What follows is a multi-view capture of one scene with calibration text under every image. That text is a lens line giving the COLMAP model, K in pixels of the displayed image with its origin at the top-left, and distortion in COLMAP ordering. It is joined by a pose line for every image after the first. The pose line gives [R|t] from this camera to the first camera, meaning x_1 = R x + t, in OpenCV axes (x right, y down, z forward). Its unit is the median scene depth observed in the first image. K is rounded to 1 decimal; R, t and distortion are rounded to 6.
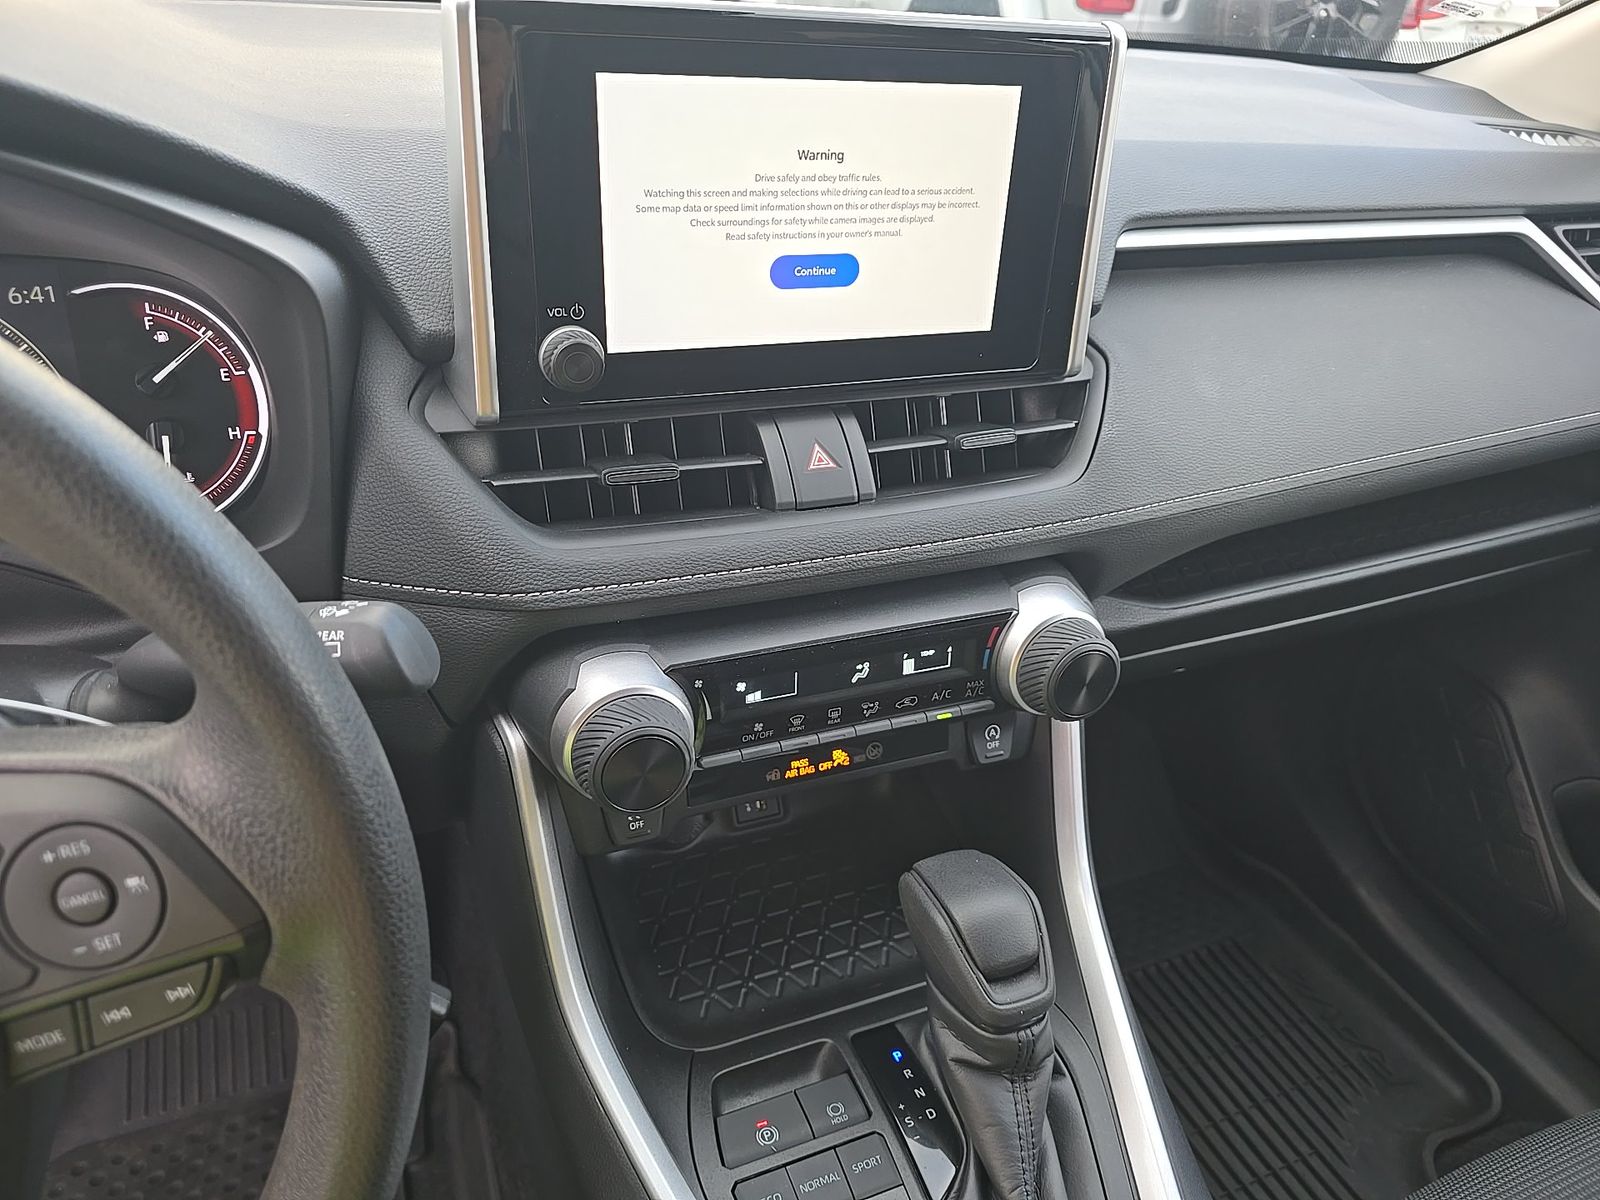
lens RADIAL K [[1084.0, 0, 800.0], [0, 1084.0, 600.0], [0, 0, 1]] dist [0.047509, -0.038073]
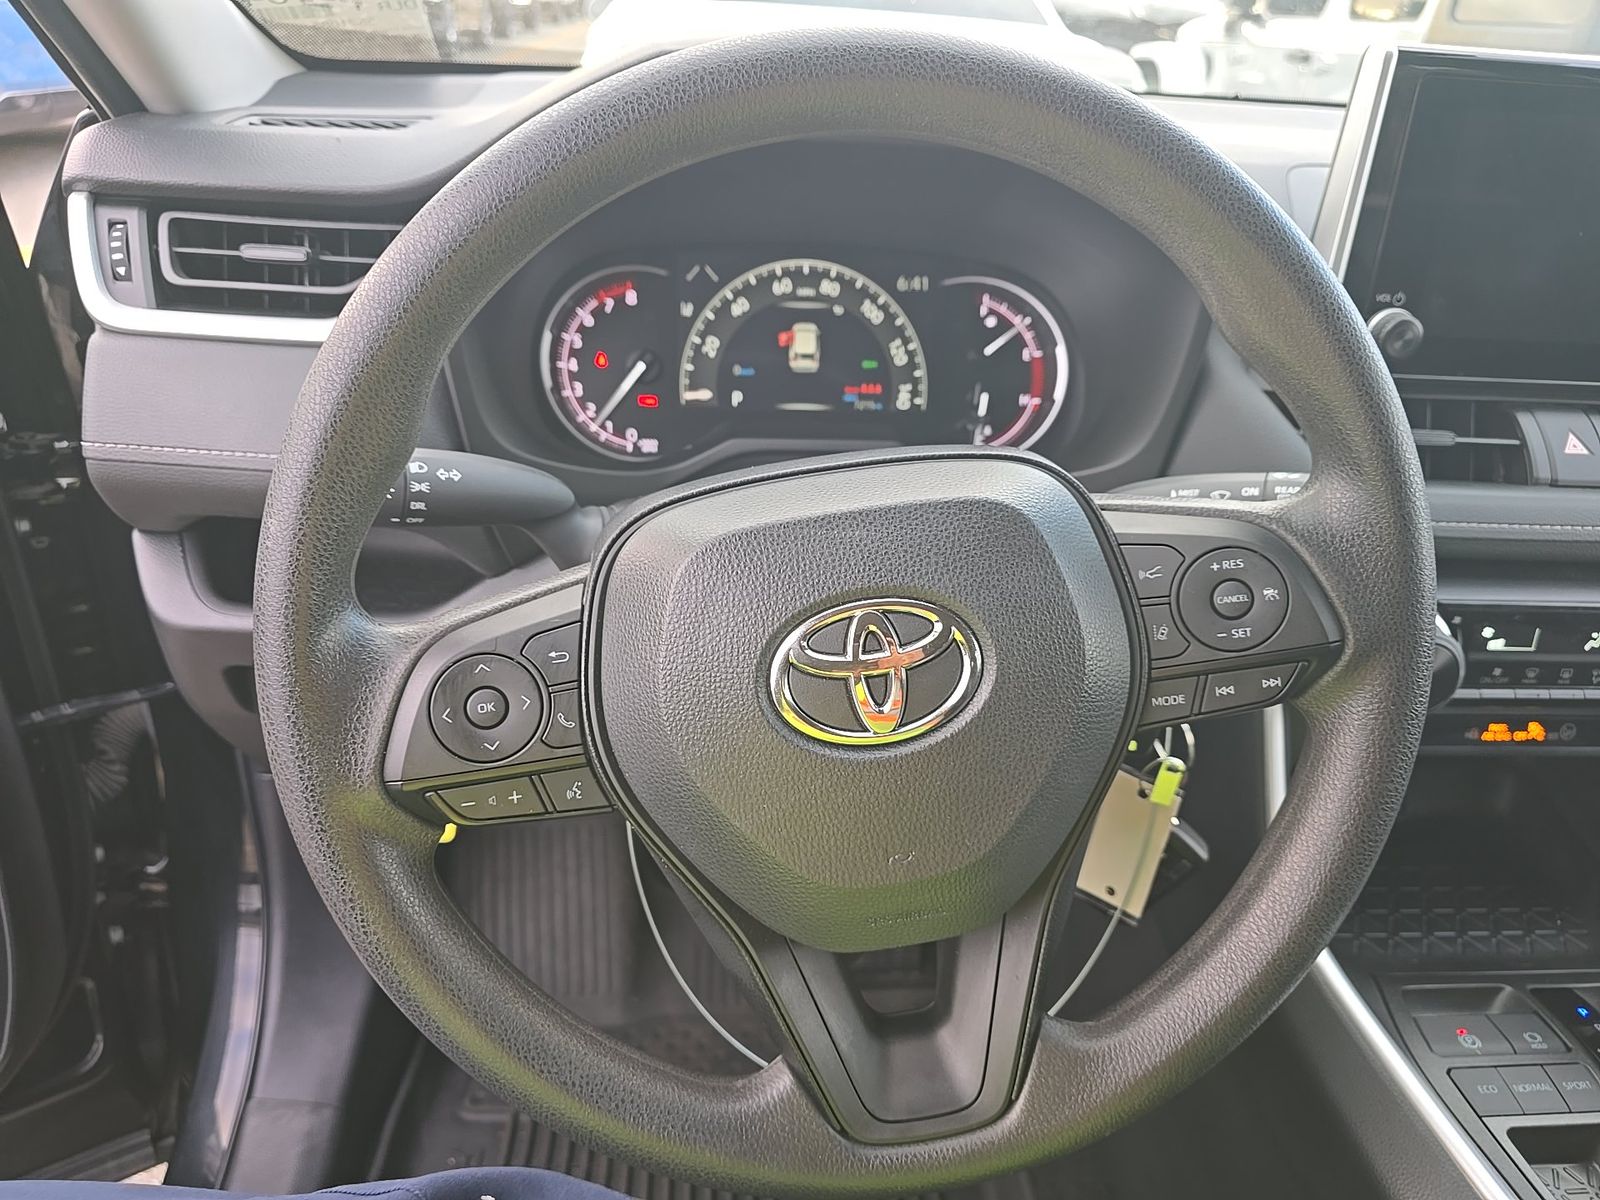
lens RADIAL K [[1109.5, 0, 798.0], [0, 1109.5, 627.6], [0, 0, 1]] dist [0.049569, -0.039727]
pose [[0.957609, 0.121690, -0.261106, -0.419372], [-0.147912, 0.985497, -0.083173, 0.267335], [0.247197, 0.118268, 0.961720, -0.292154]]
